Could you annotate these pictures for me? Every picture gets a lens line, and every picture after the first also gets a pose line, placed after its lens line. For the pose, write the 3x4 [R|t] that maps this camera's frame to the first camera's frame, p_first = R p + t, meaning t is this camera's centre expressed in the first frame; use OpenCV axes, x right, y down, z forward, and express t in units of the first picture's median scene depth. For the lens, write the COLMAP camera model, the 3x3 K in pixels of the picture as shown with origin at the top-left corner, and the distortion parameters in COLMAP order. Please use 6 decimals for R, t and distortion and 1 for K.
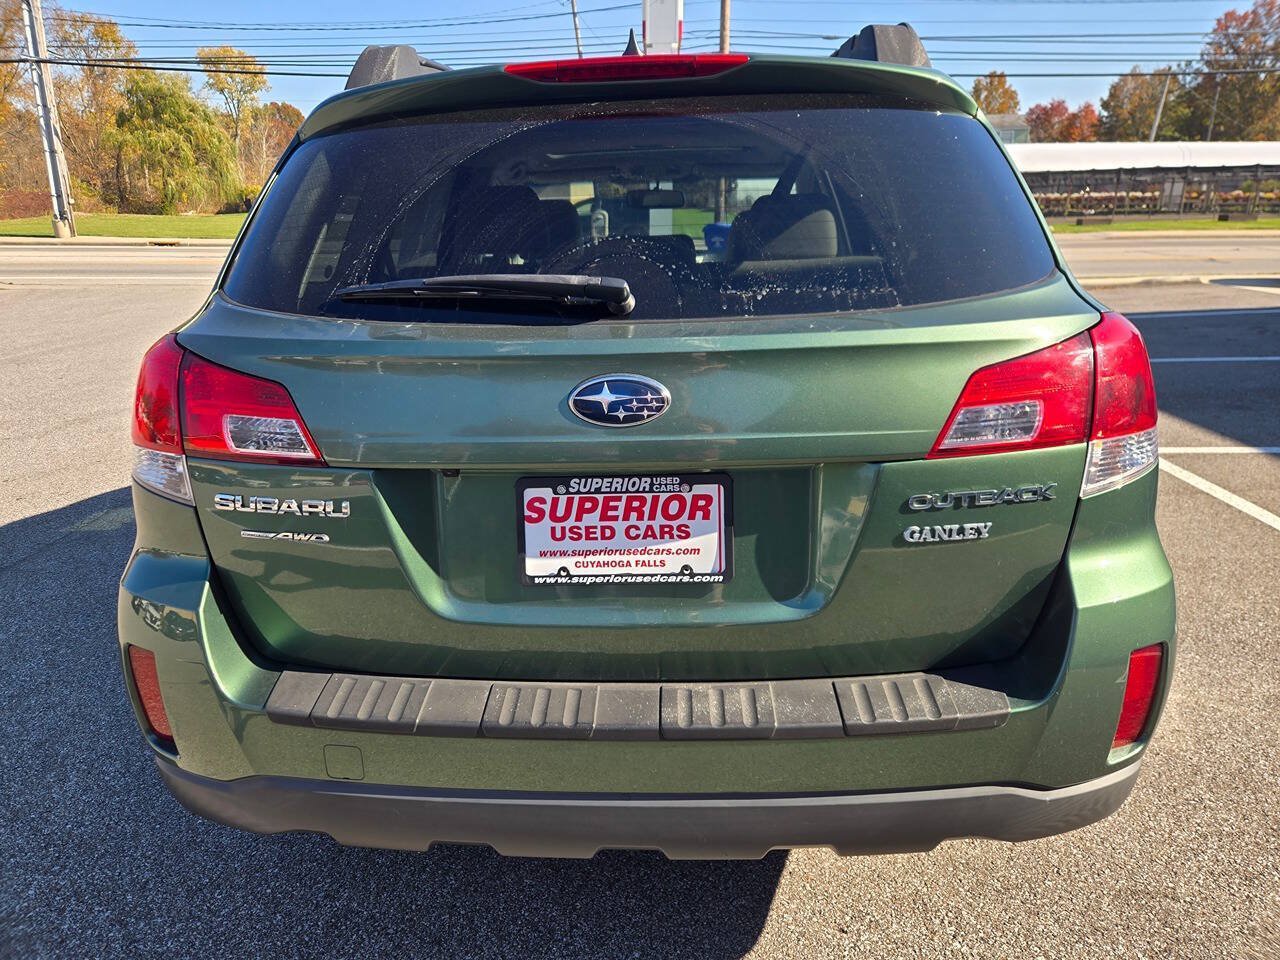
lens RADIAL K [[869.8, 0, 626.7], [0, 869.8, 483.0], [0, 0, 1]] dist [0.061065, -0.049570]
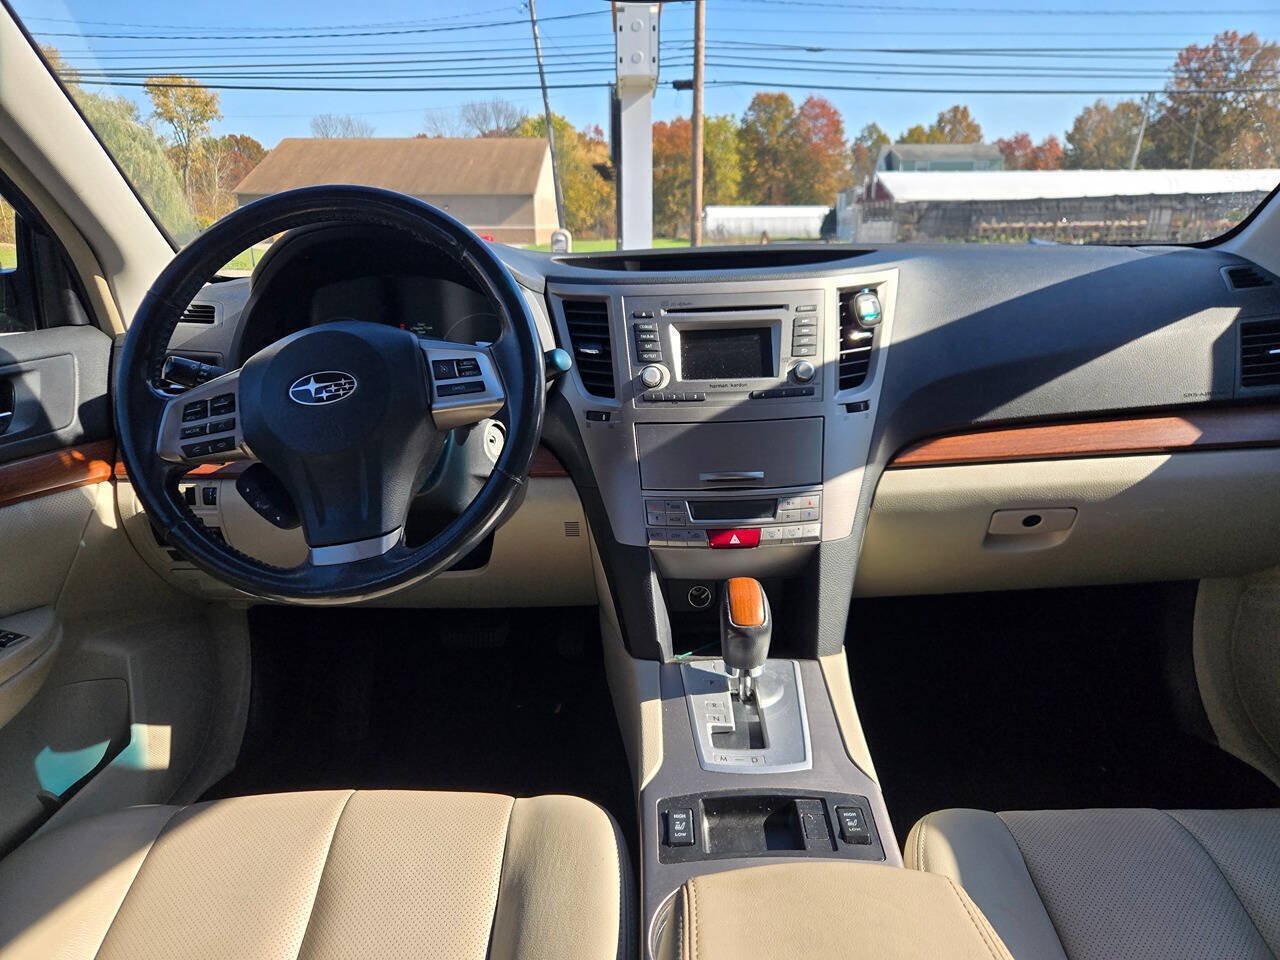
lens RADIAL K [[869.8, 0, 612.2], [0, 869.8, 483.4], [0, 0, 1]] dist [0.061065, -0.049570]
pose [[0.999777, -0.007065, 0.019925, 0.000734], [0.007749, 0.999376, -0.034472, -0.060065], [-0.019669, 0.034618, 0.999207, 0.239734]]
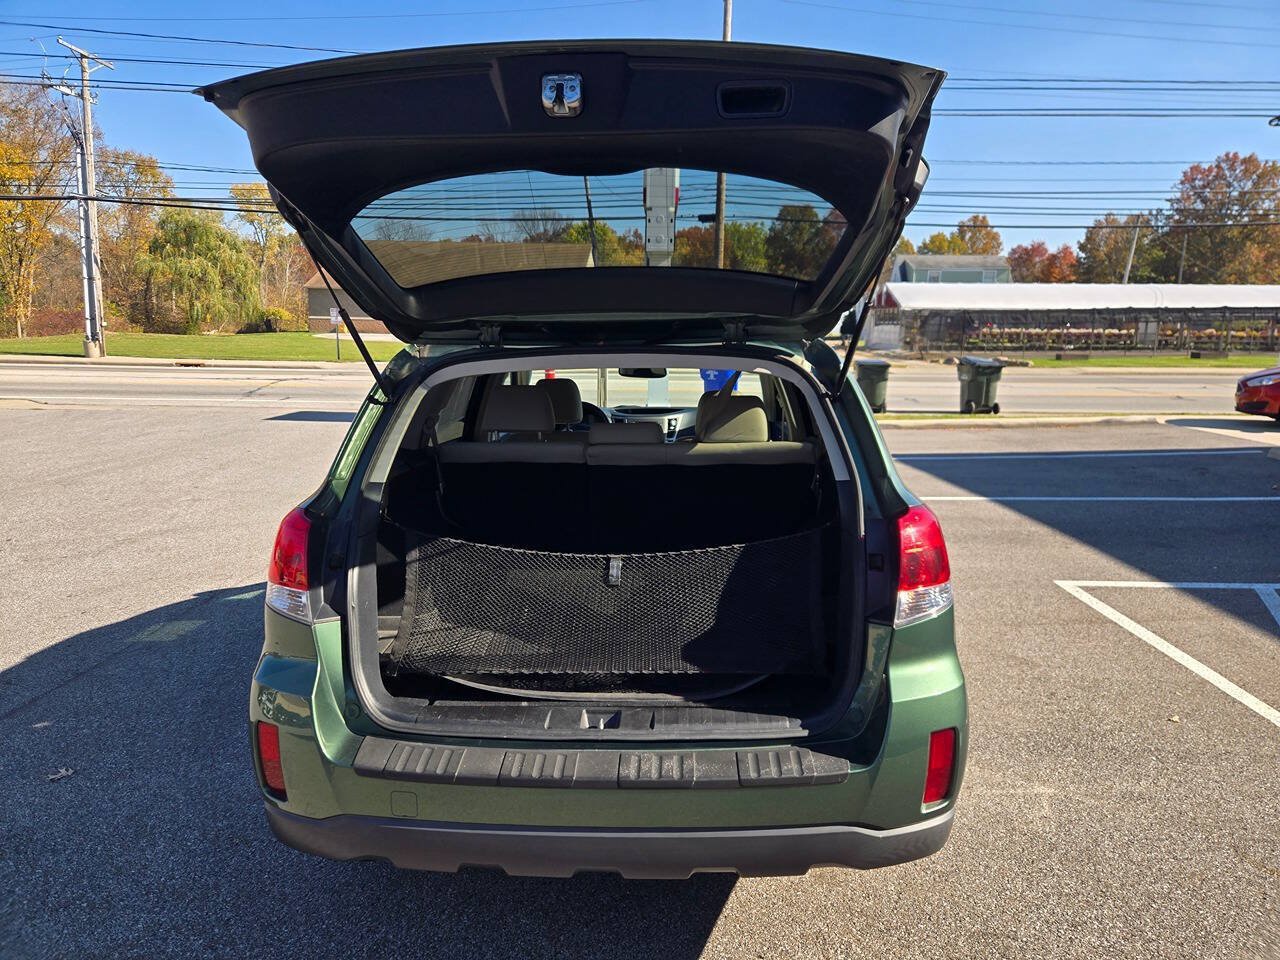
lens RADIAL K [[869.8, 0, 632.3], [0, 869.8, 470.5], [0, 0, 1]] dist [0.061065, -0.049570]
pose [[0.999871, 0.015540, 0.003953, 0.004456], [-0.014800, 0.989257, -0.145434, -0.002615], [-0.006171, 0.145357, 0.989360, -0.052520]]
